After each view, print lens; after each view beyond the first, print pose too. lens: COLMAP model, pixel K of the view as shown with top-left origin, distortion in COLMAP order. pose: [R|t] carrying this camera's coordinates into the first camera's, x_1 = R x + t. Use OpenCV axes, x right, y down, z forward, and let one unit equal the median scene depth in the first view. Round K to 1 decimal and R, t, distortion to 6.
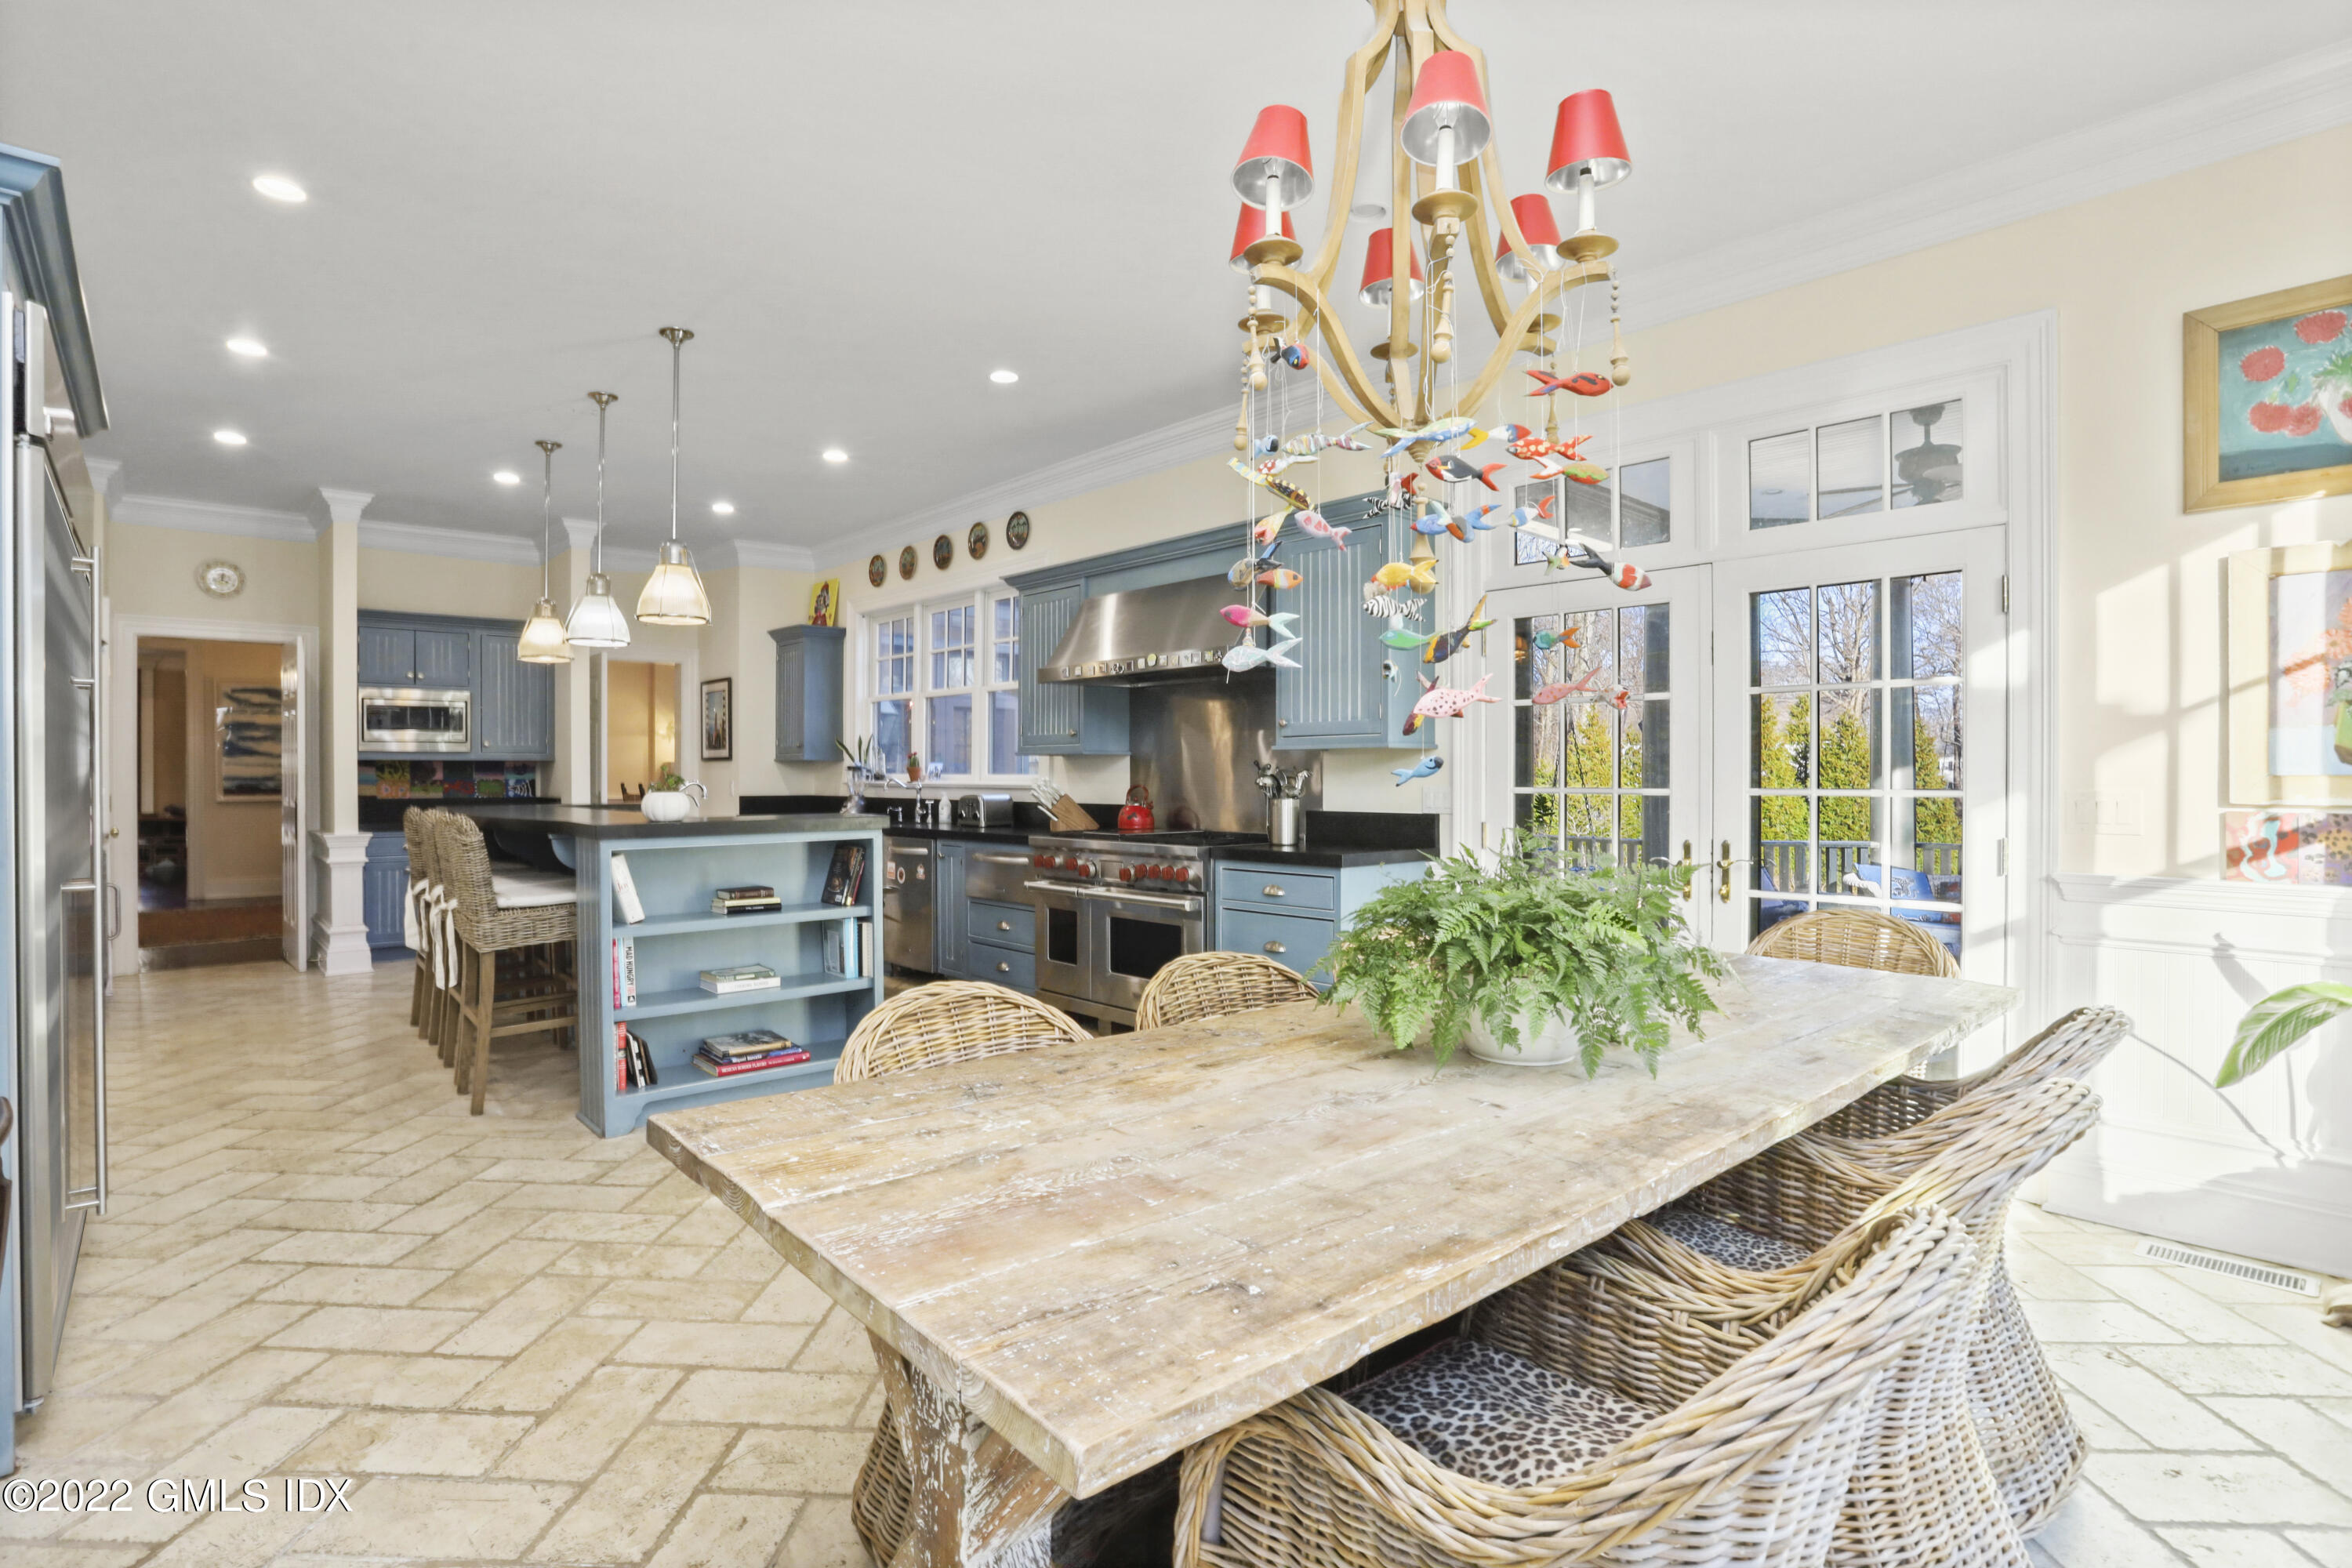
lens RADIAL K [[1142.7, 0, 1176.0], [0, 1142.7, 784.0], [0, 0, 1]] dist [-0.057224, 0.022240]
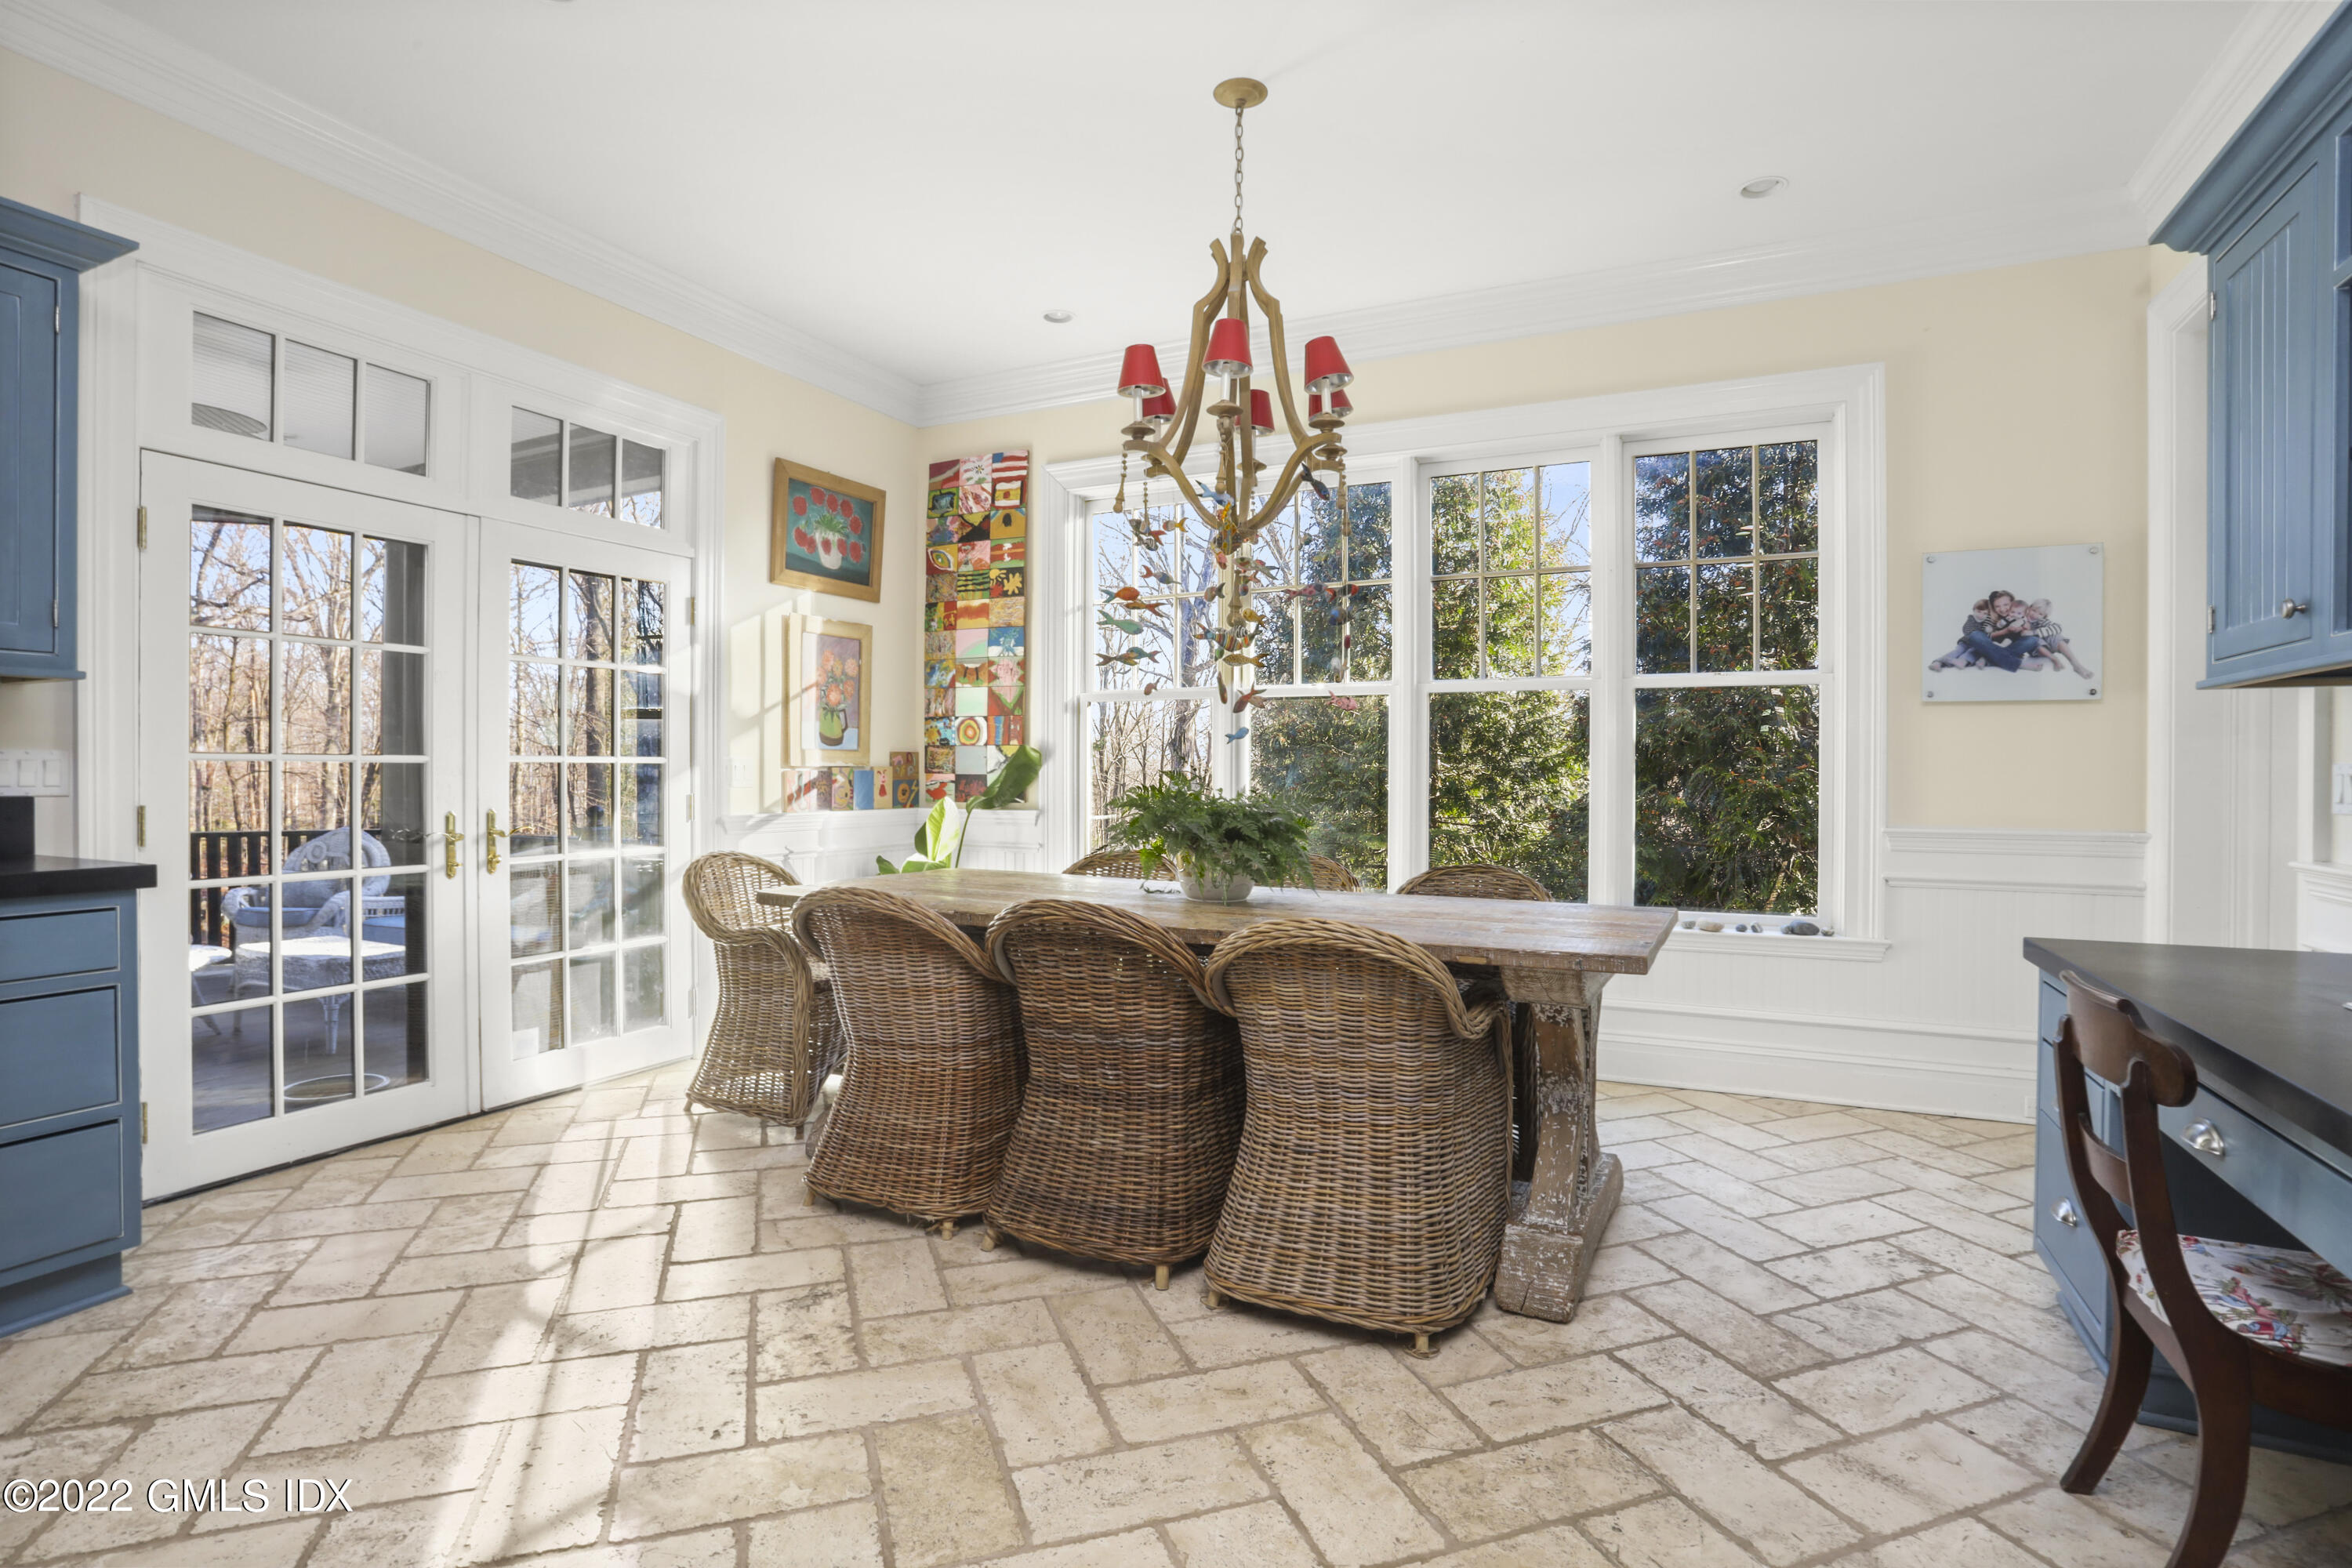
lens RADIAL K [[1142.7, 0, 1176.0], [0, 1142.7, 784.0], [0, 0, 1]] dist [-0.057224, 0.022240]
pose [[-0.368775, -0.010226, 0.929462, -0.834076], [0.002922, 0.999922, 0.012160, 0.024987], [-0.929514, 0.007200, -0.368716, 1.092747]]
